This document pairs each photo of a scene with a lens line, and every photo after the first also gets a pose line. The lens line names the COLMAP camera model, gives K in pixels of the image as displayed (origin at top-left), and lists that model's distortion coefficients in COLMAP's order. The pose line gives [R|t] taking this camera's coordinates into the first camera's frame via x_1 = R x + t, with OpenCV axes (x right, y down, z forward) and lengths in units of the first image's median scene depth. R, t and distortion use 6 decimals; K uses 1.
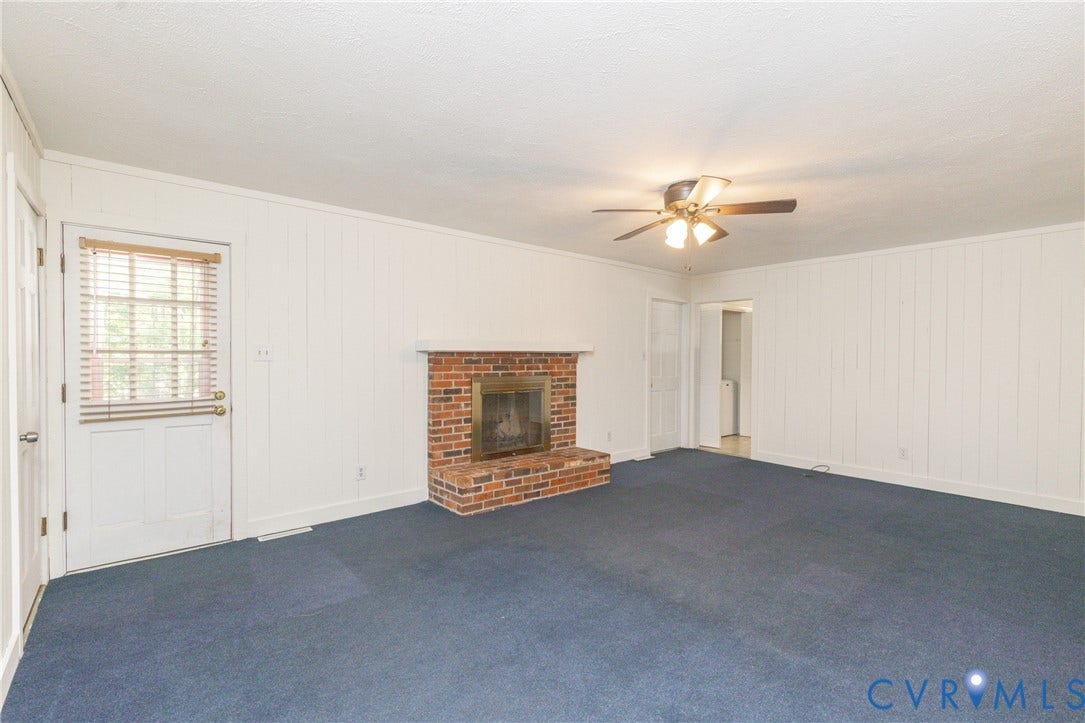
lens RADIAL K [[498.4, 0, 527.4], [0, 498.4, 367.3], [0, 0, 1]] dist [0.000405, -0.000165]
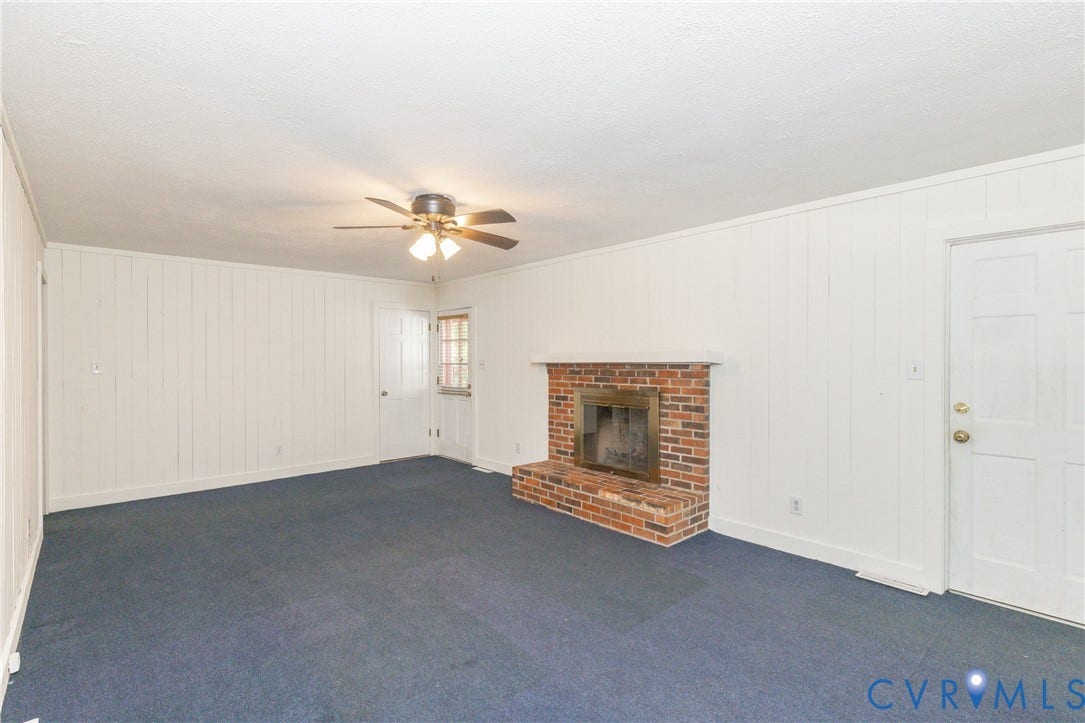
lens RADIAL K [[498.4, 0, 527.4], [0, 498.4, 367.3], [0, 0, 1]] dist [0.000405, -0.000165]
pose [[0.026472, 0.004963, -0.999637, 0.953929], [-0.028689, 0.999580, 0.004203, -0.023425], [0.999238, 0.028568, 0.026603, 0.854953]]
